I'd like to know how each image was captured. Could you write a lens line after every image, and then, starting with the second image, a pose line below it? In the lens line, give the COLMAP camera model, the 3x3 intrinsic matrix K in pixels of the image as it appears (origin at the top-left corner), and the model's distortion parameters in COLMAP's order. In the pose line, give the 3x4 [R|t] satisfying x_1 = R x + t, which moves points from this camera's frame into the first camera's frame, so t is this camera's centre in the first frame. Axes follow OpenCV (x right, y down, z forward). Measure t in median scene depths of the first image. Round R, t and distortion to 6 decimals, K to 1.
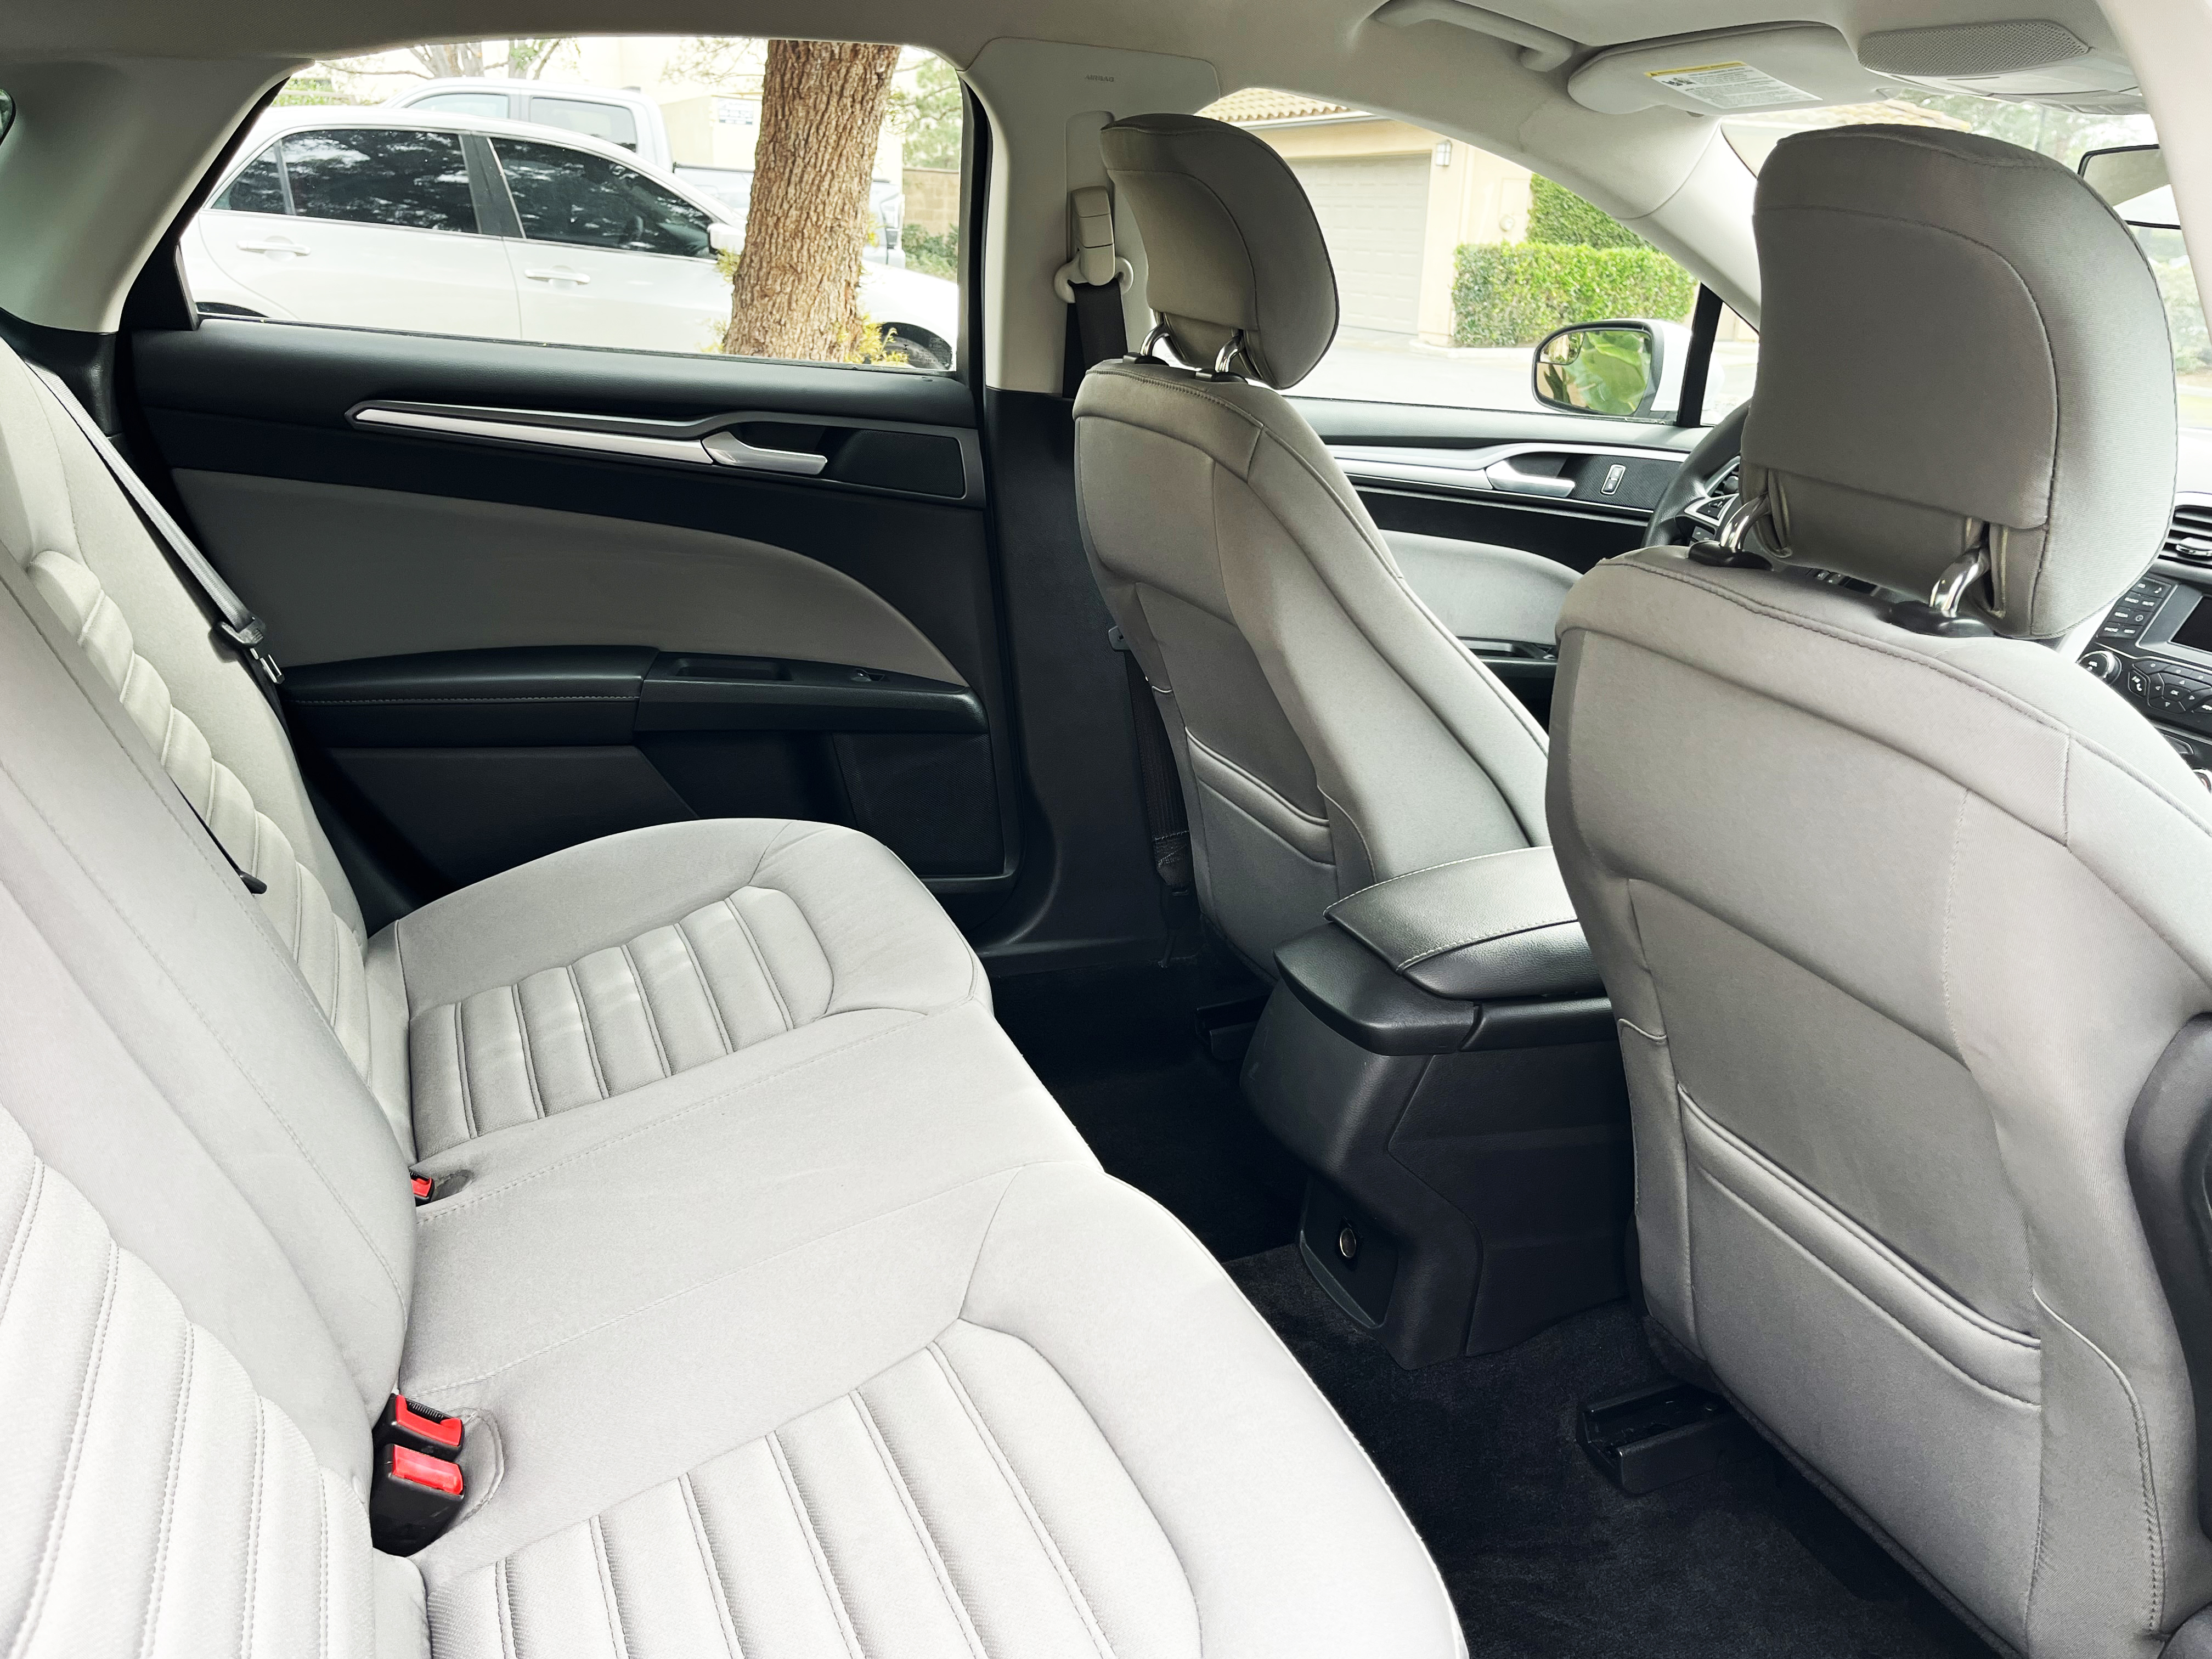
lens RADIAL K [[1673.6, 0, 1129.1], [0, 1673.6, 877.0], [0, 0, 1]] dist [0.057828, -0.085582]
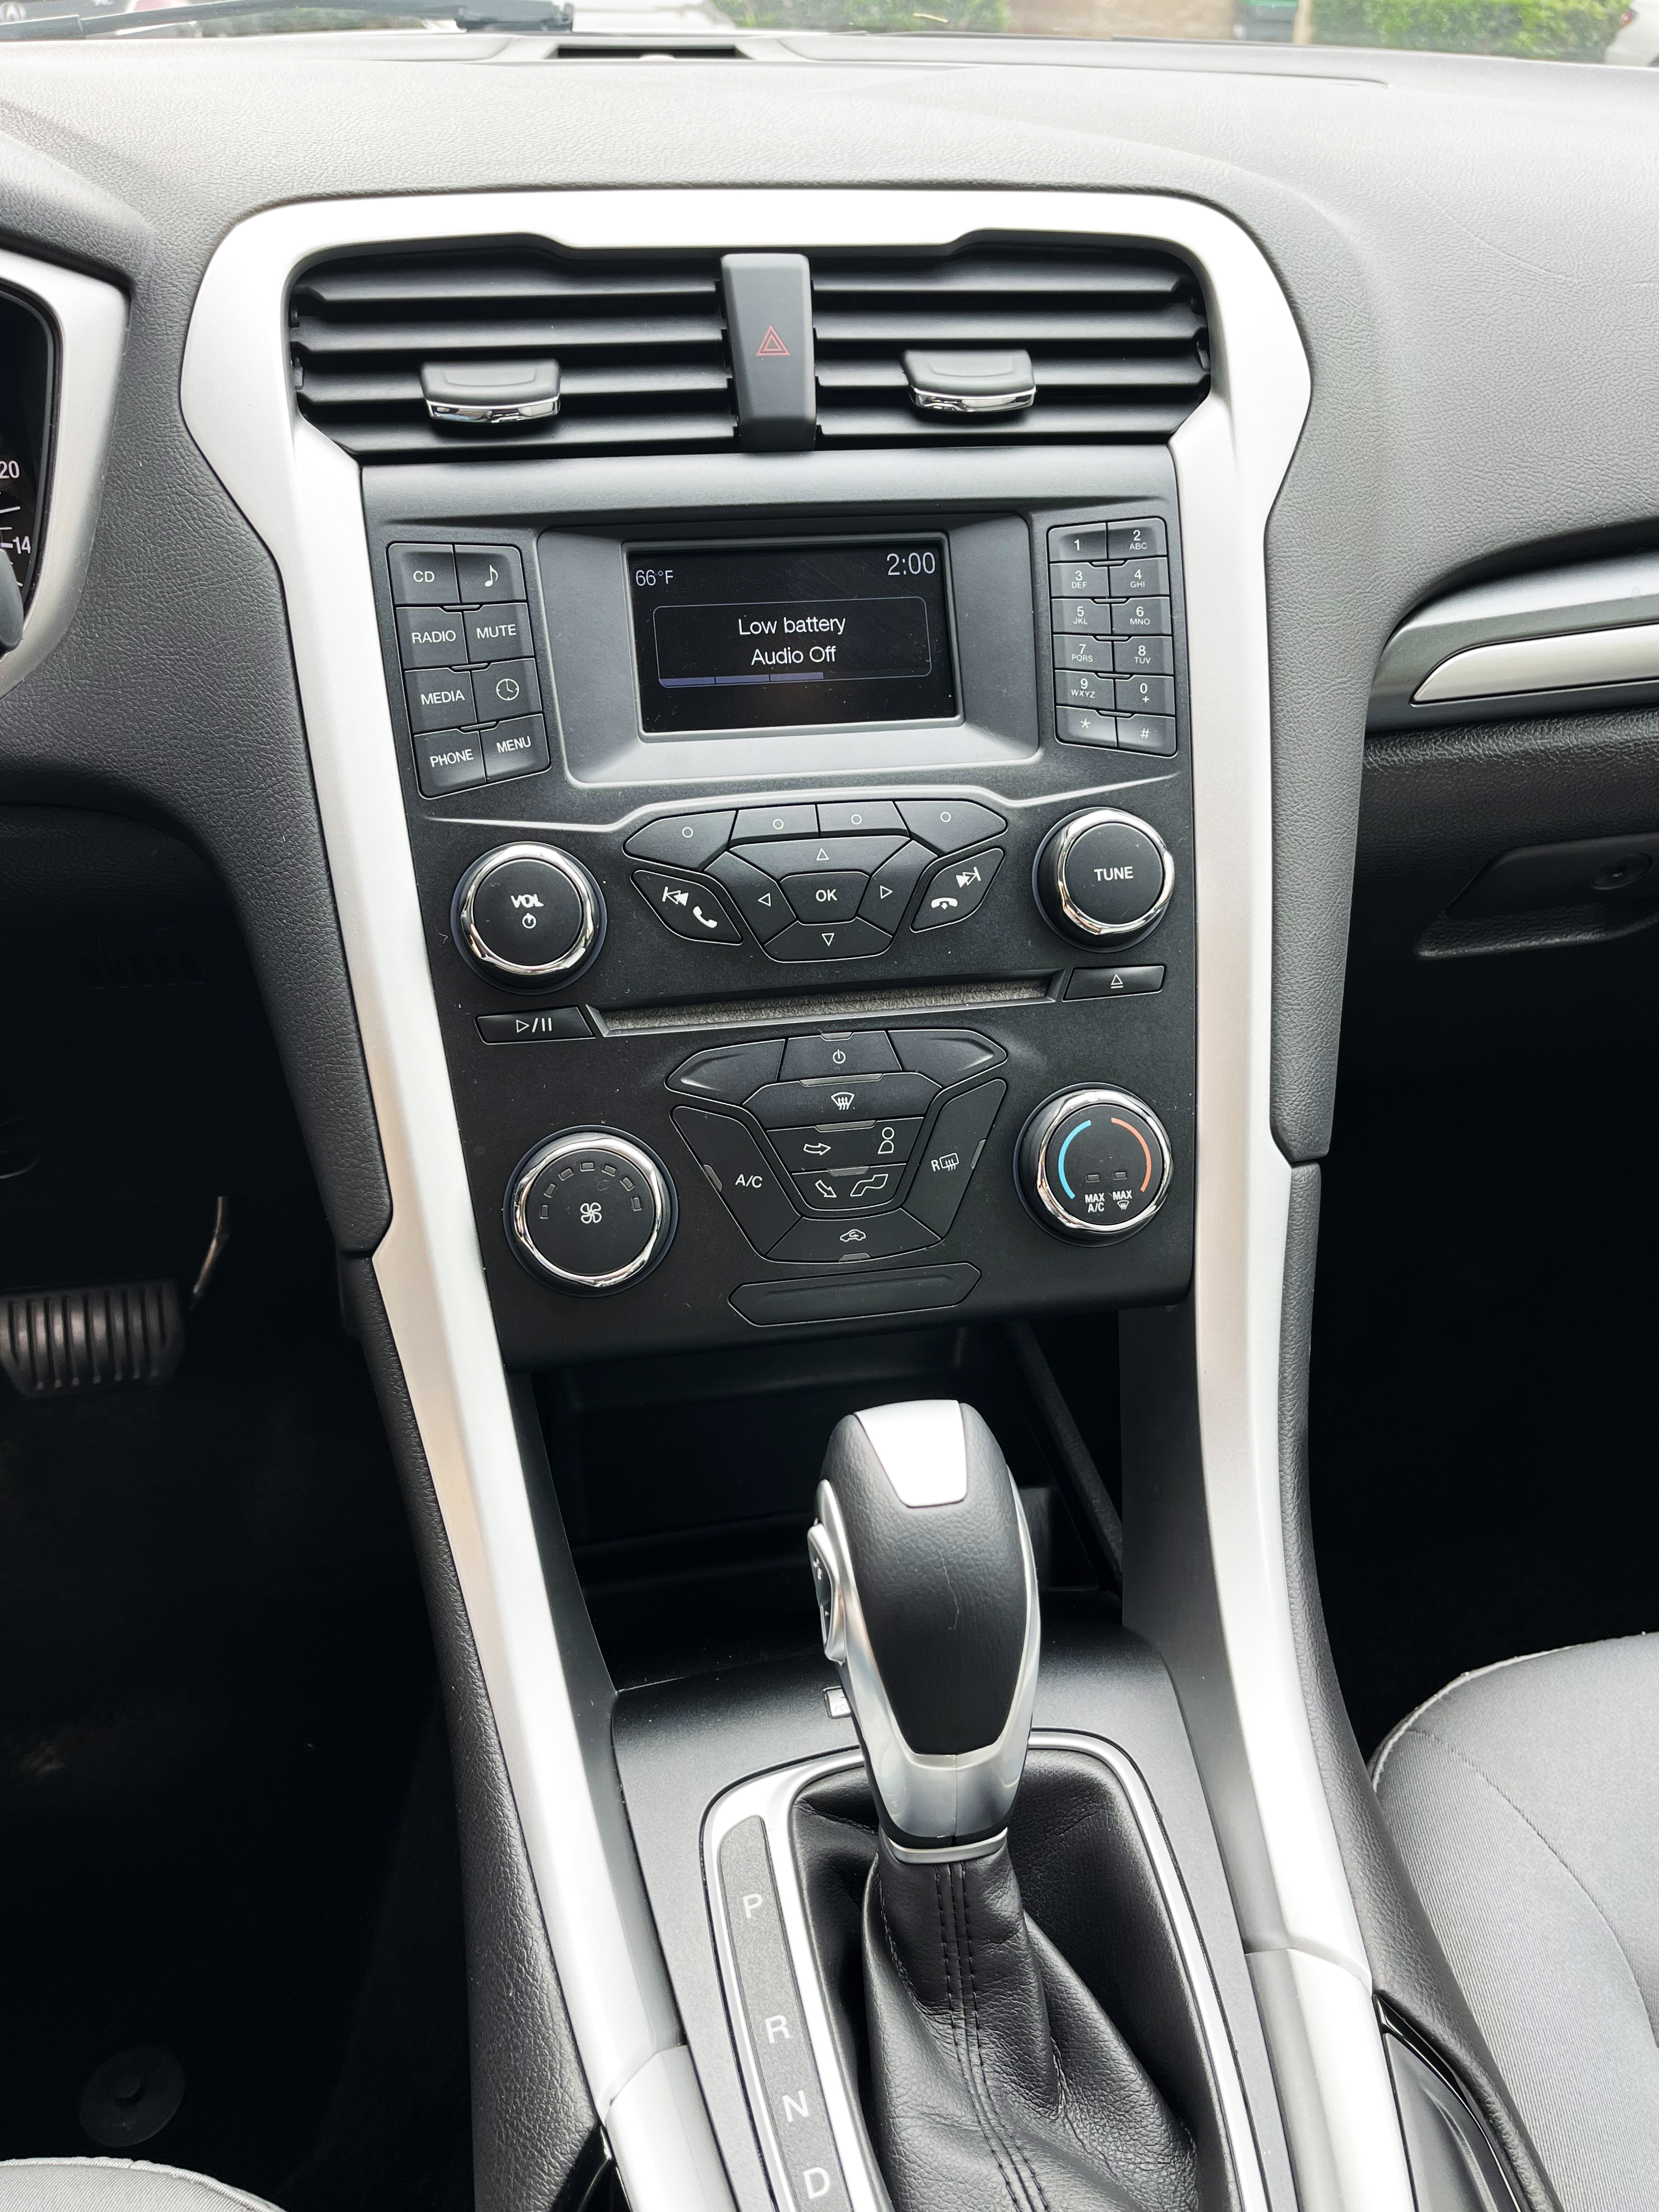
lens RADIAL K [[1702.9, 0, 829.5], [0, 1702.9, 1106.0], [0, 0, 1]] dist [0.065274, -0.068123]
pose [[0.222740, -0.573716, 0.788186, 0.247882], [0.354567, 0.800802, 0.482700, -0.159774], [-0.908113, 0.171948, 0.381791, 0.622711]]
